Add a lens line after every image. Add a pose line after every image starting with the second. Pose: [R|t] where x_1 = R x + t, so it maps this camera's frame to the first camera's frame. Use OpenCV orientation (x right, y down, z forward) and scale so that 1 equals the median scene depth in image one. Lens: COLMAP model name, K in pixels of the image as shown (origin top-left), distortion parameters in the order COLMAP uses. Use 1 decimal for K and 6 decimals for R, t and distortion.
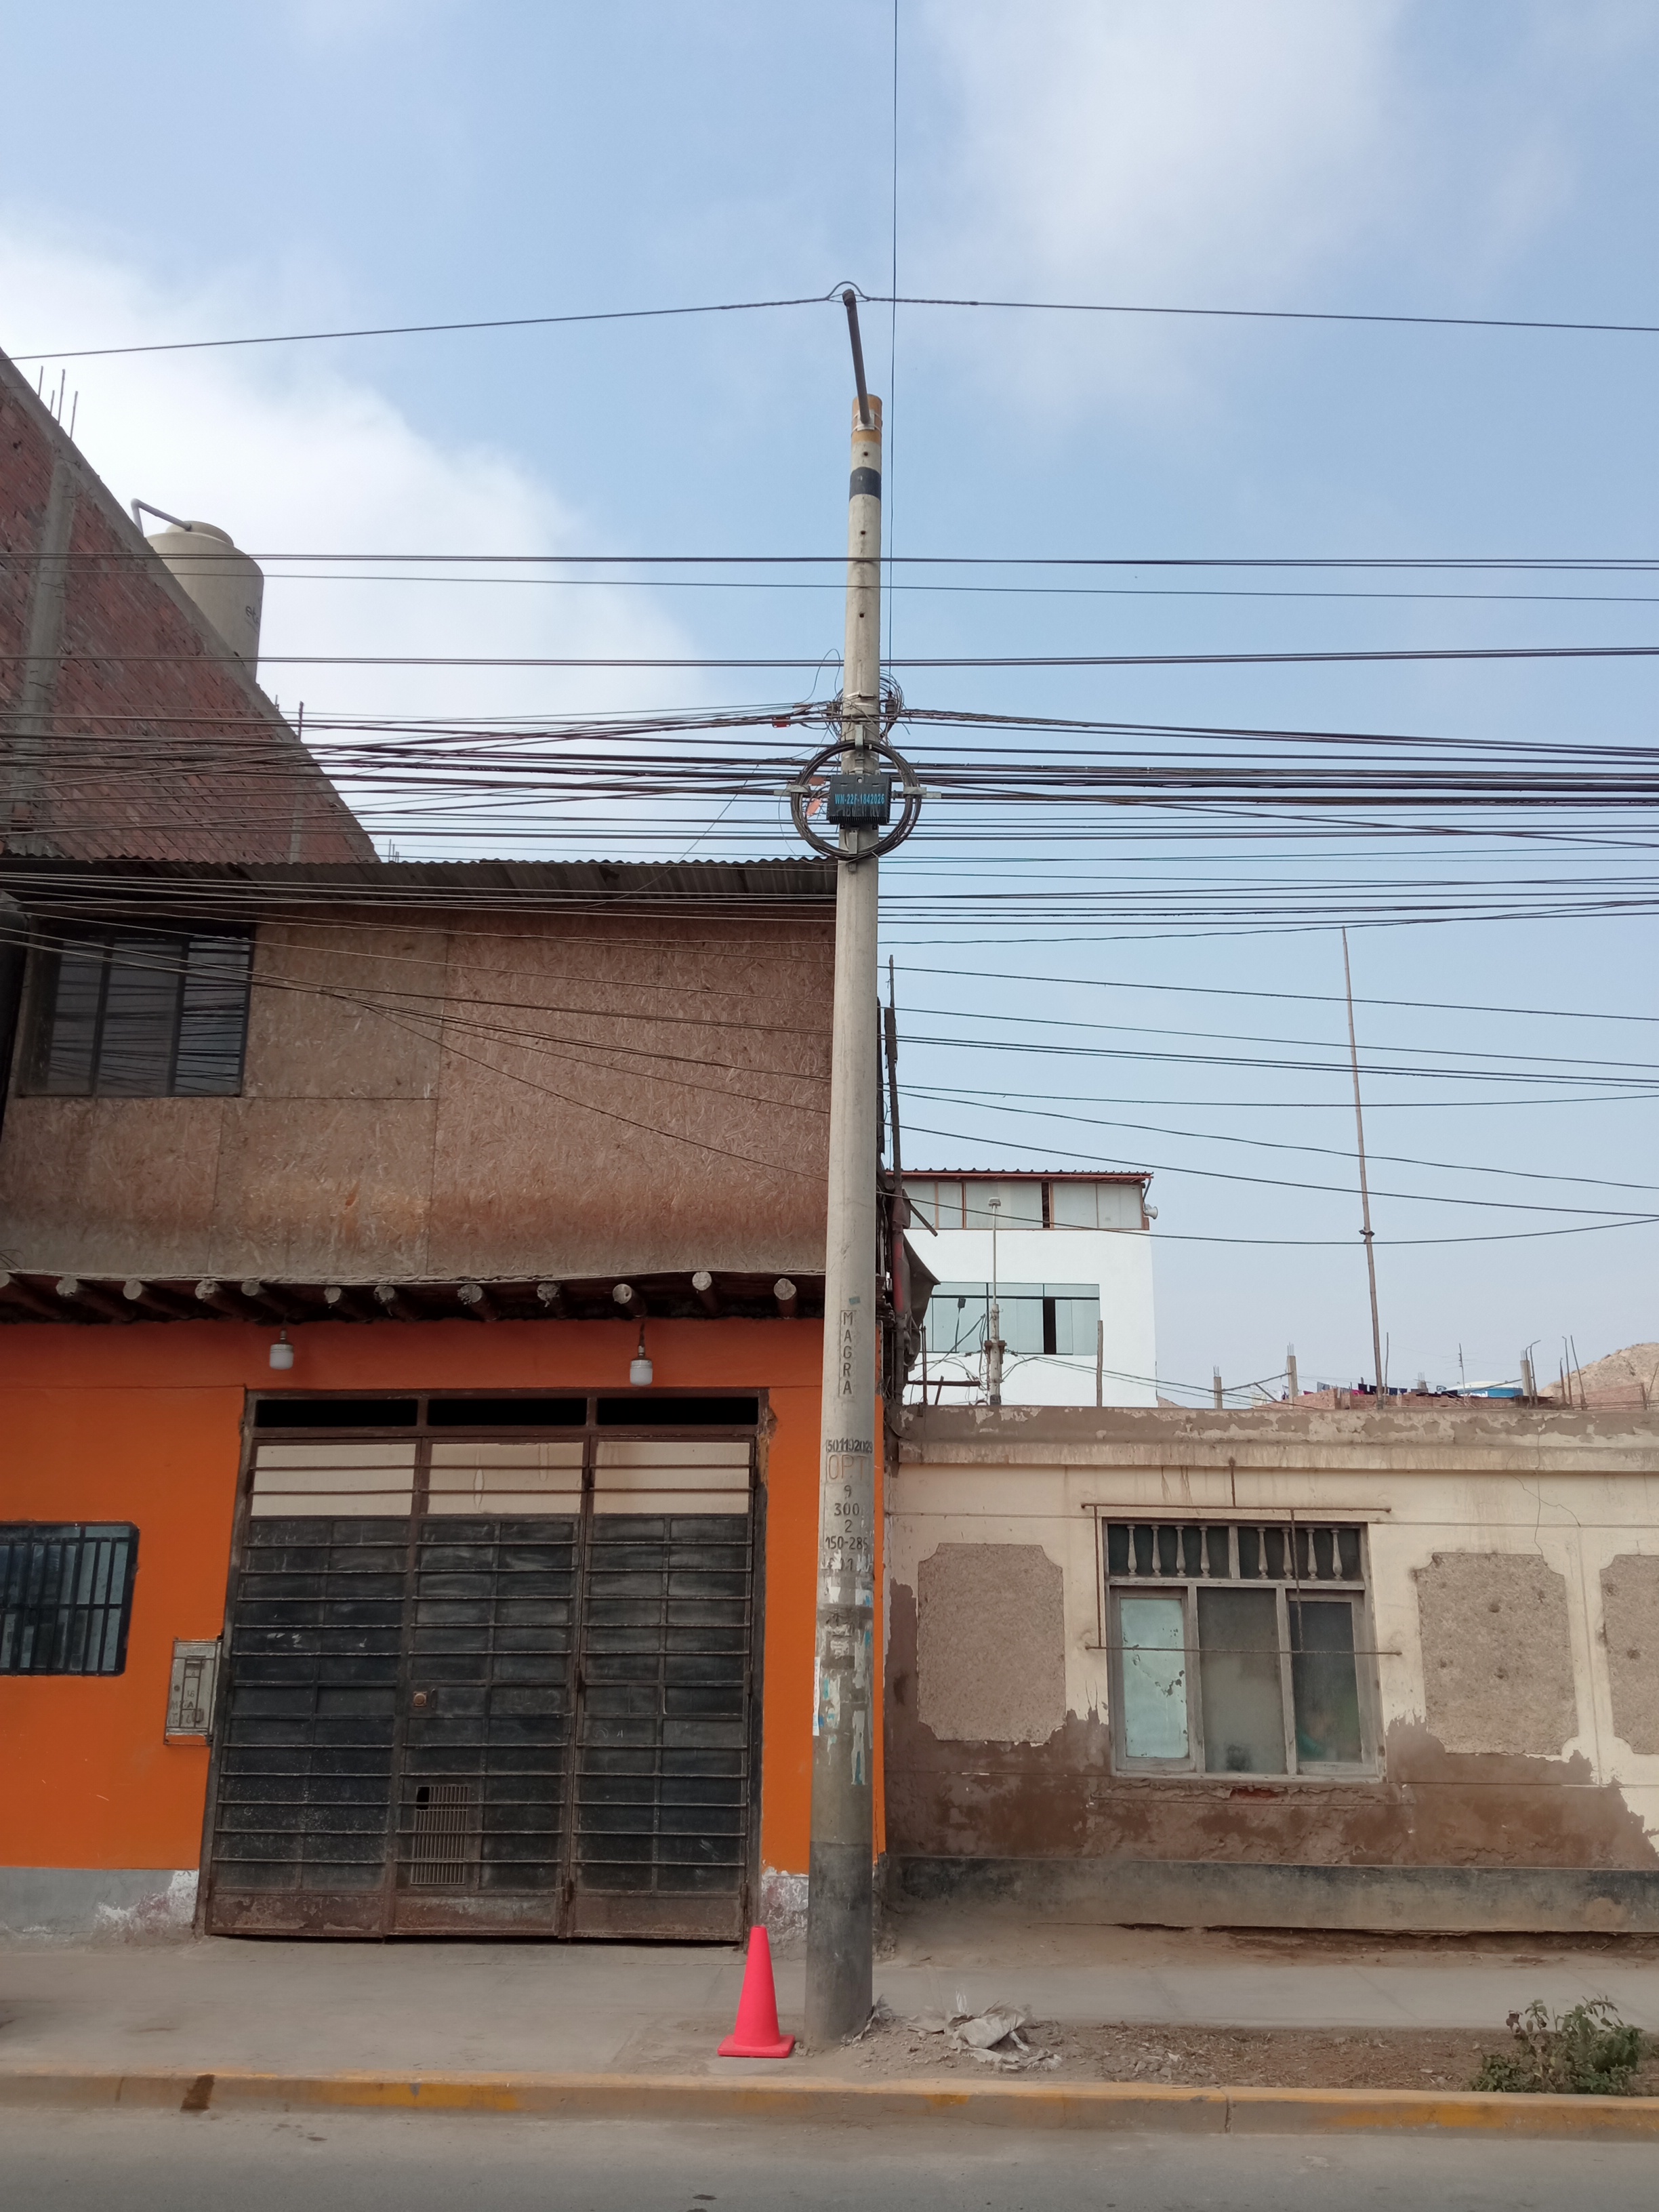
lens RADIAL K [[1839.2, 0, 824.1], [0, 1839.2, 1082.5], [0, 0, 1]] dist [0.123439, -0.236189]
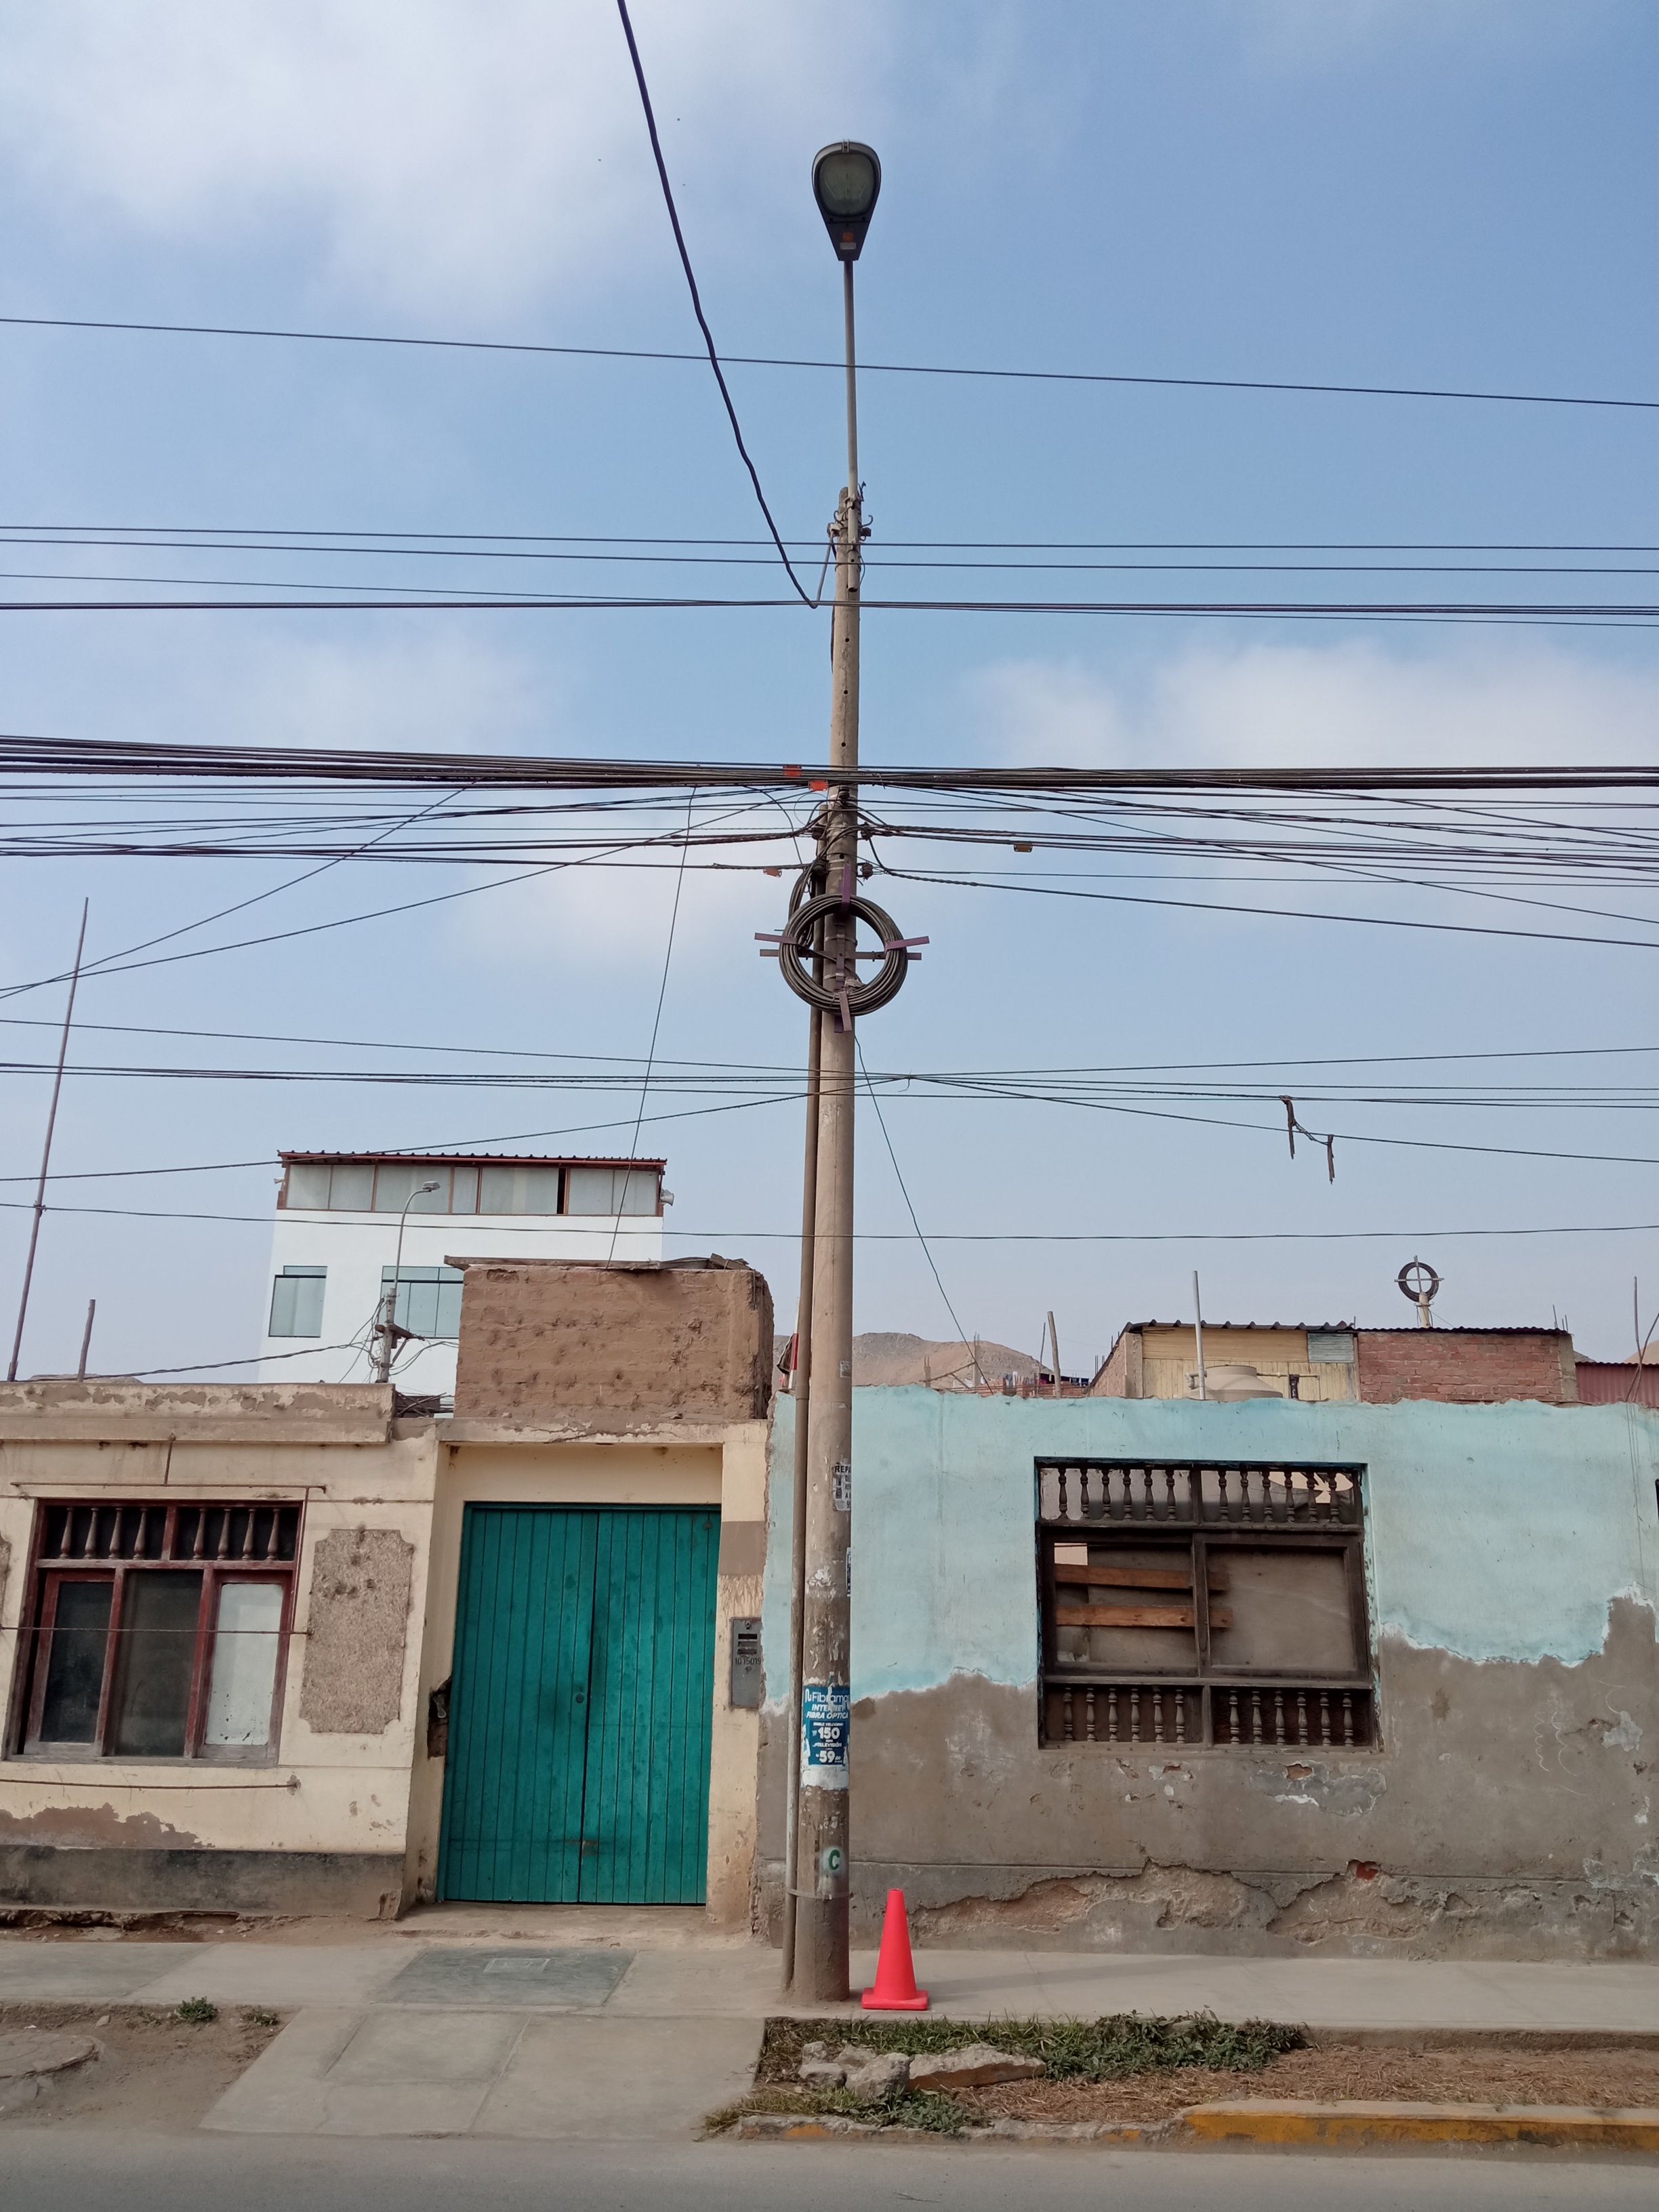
lens RADIAL K [[1839.2, 0, 824.1], [0, 1839.2, 1082.5], [0, 0, 1]] dist [0.123439, -0.236189]
pose [[0.999660, 0.011088, 0.023605, 0.568387], [-0.011190, 0.999929, 0.004211, 0.006335], [-0.023557, -0.004474, 0.999712, 0.004331]]
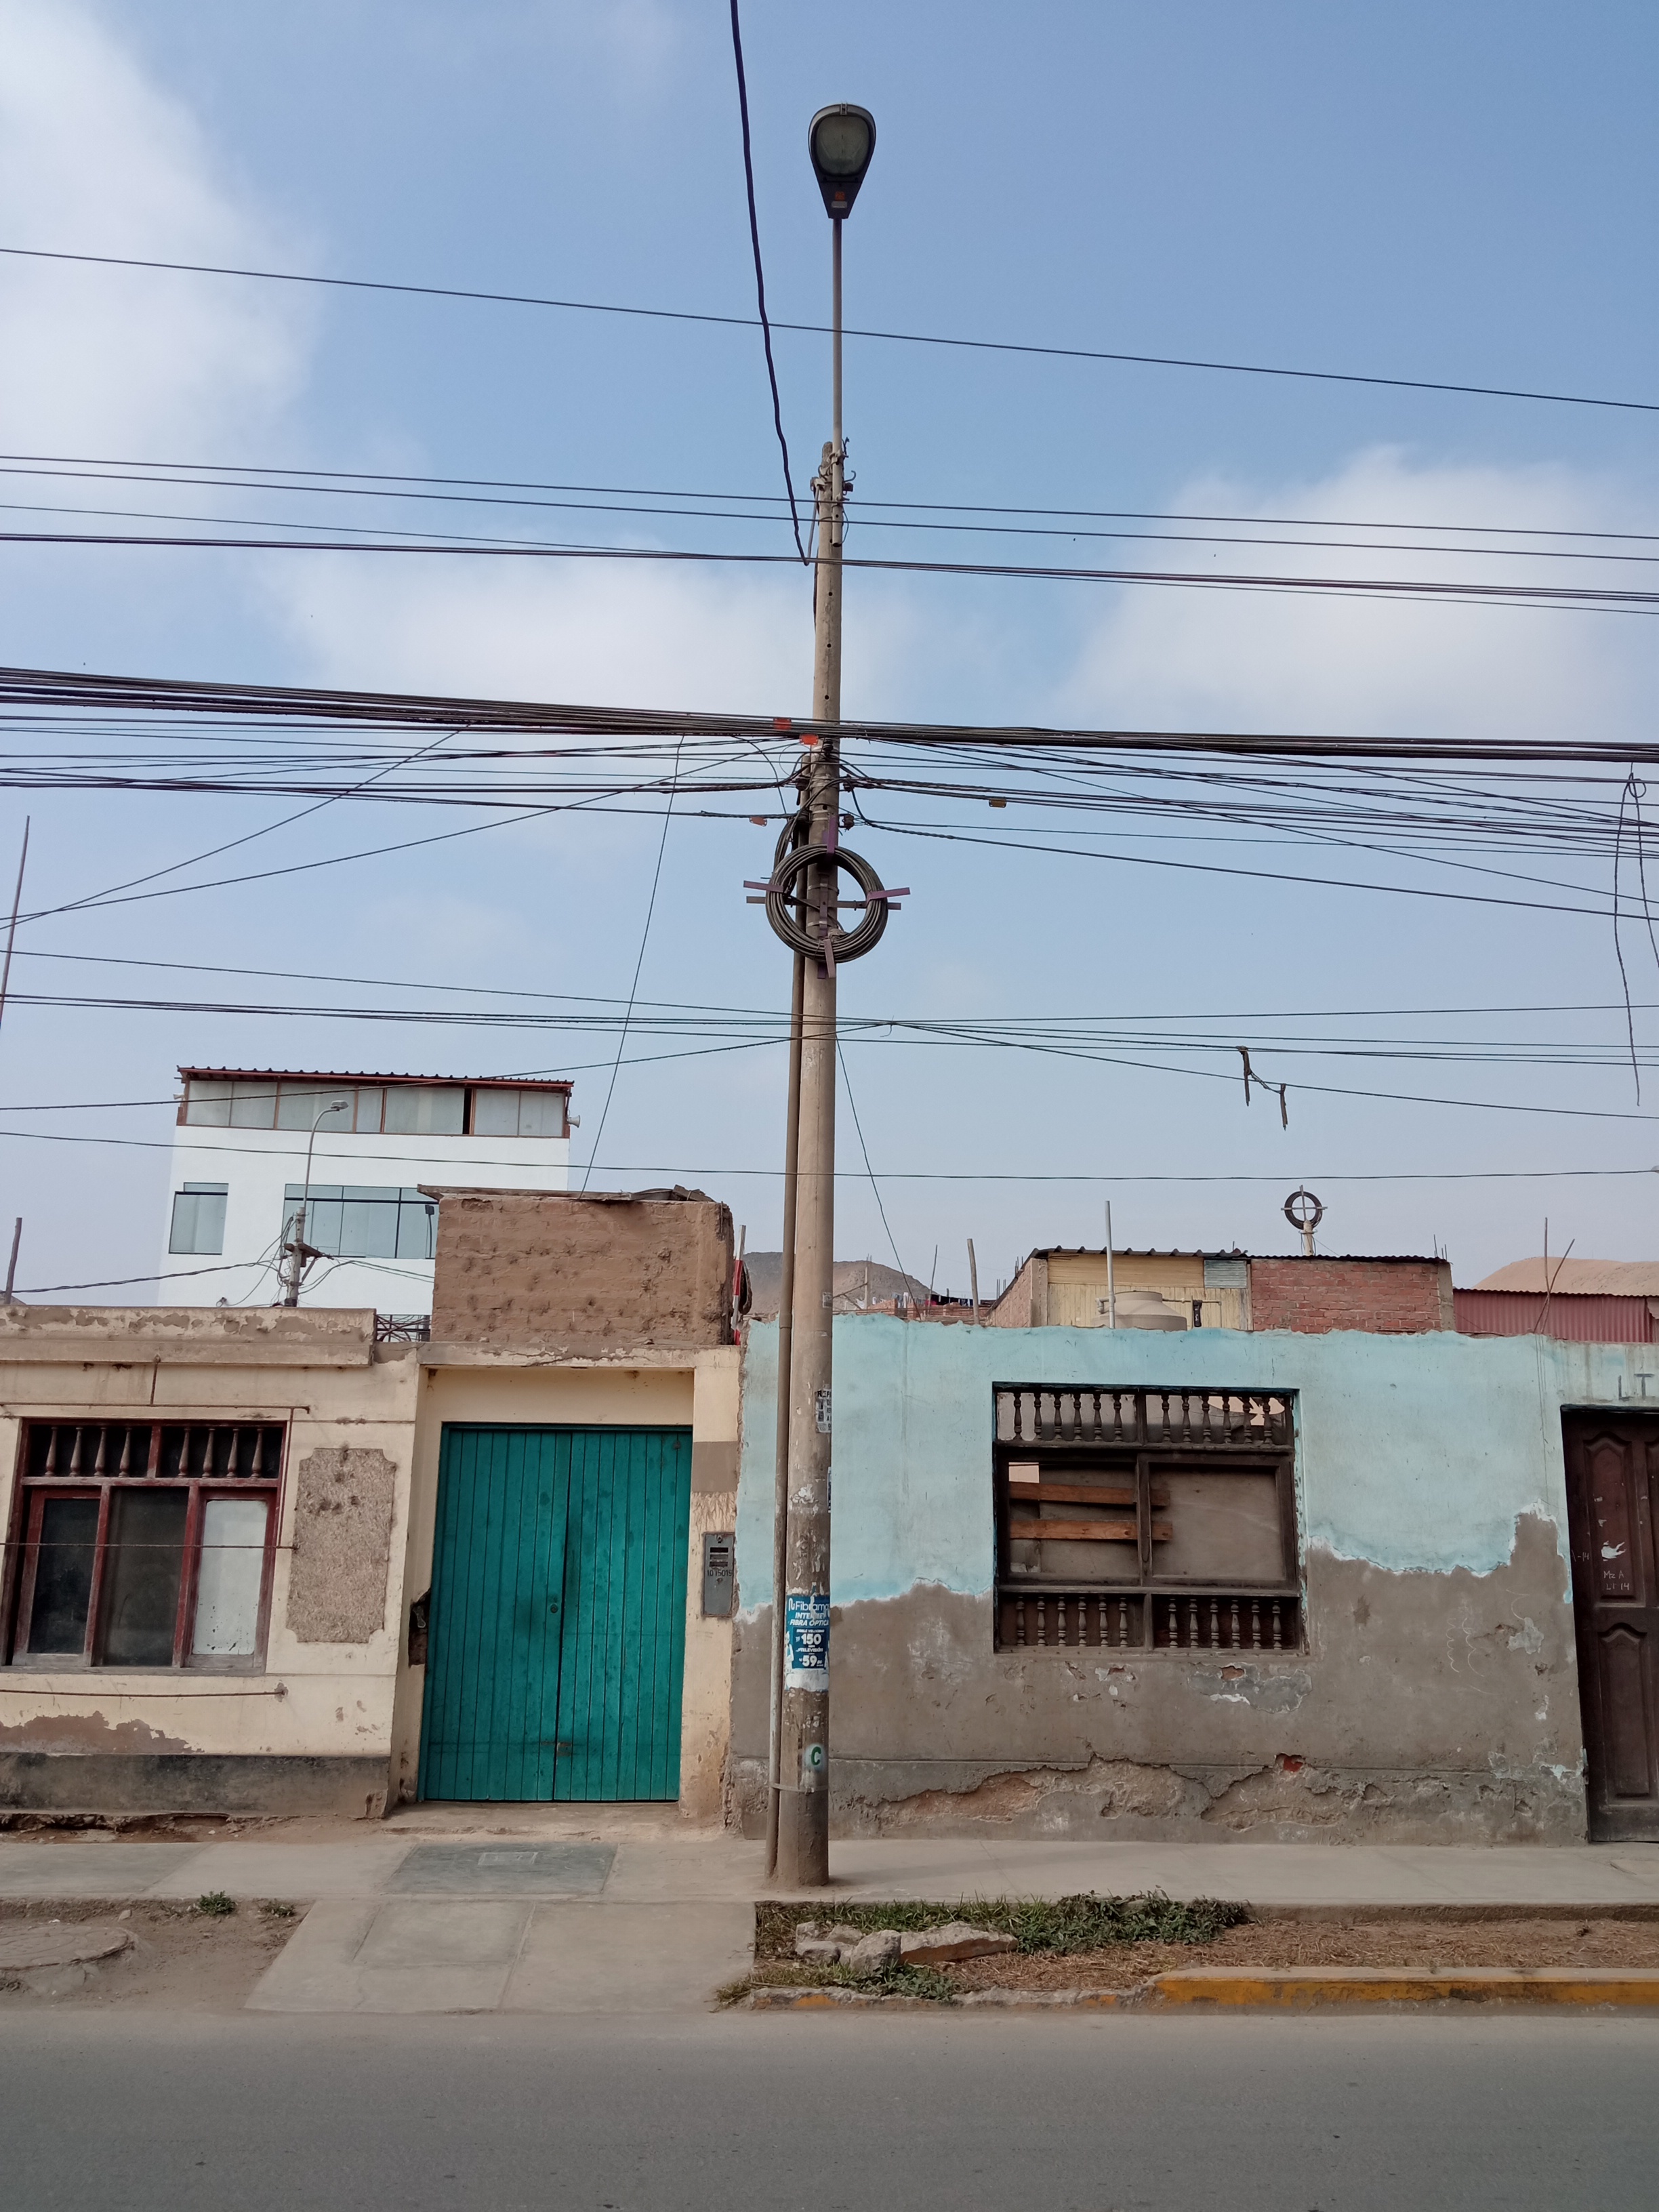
lens RADIAL K [[1850.2, 0, 821.6], [0, 1850.2, 1081.3], [0, 0, 1]] dist [0.136843, -0.284572]
pose [[0.995287, 0.025656, 0.093516, 0.504785], [-0.030152, 0.998441, 0.046980, -0.007455], [-0.092165, -0.049578, 0.994509, -0.040417]]
